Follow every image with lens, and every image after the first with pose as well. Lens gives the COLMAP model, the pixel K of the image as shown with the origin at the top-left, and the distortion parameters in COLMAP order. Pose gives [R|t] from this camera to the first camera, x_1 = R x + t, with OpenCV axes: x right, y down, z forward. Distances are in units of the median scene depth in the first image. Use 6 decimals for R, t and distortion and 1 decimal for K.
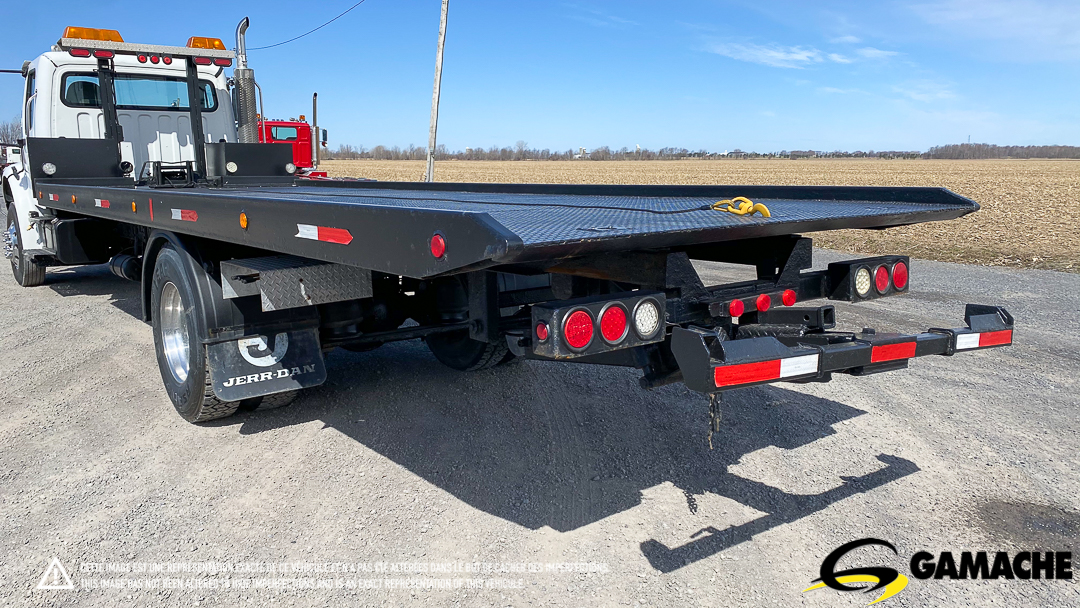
lens RADIAL K [[825.0, 0, 539.6], [0, 825.0, 313.1], [0, 0, 1]] dist [0.037812, -0.046891]
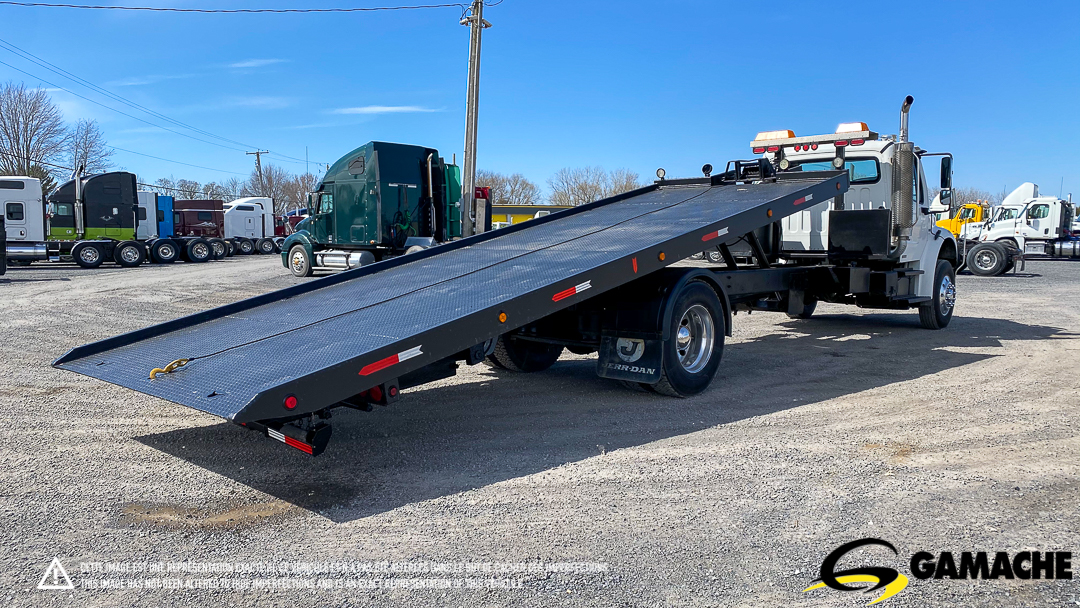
lens RADIAL K [[825.0, 0, 544.5], [0, 825.0, 314.3], [0, 0, 1]] dist [0.037812, -0.046891]
pose [[0.157973, 0.097041, -0.982664, 0.695812], [-0.173677, 0.982376, 0.069092, -0.066275], [0.972050, 0.159751, 0.172042, 0.398085]]
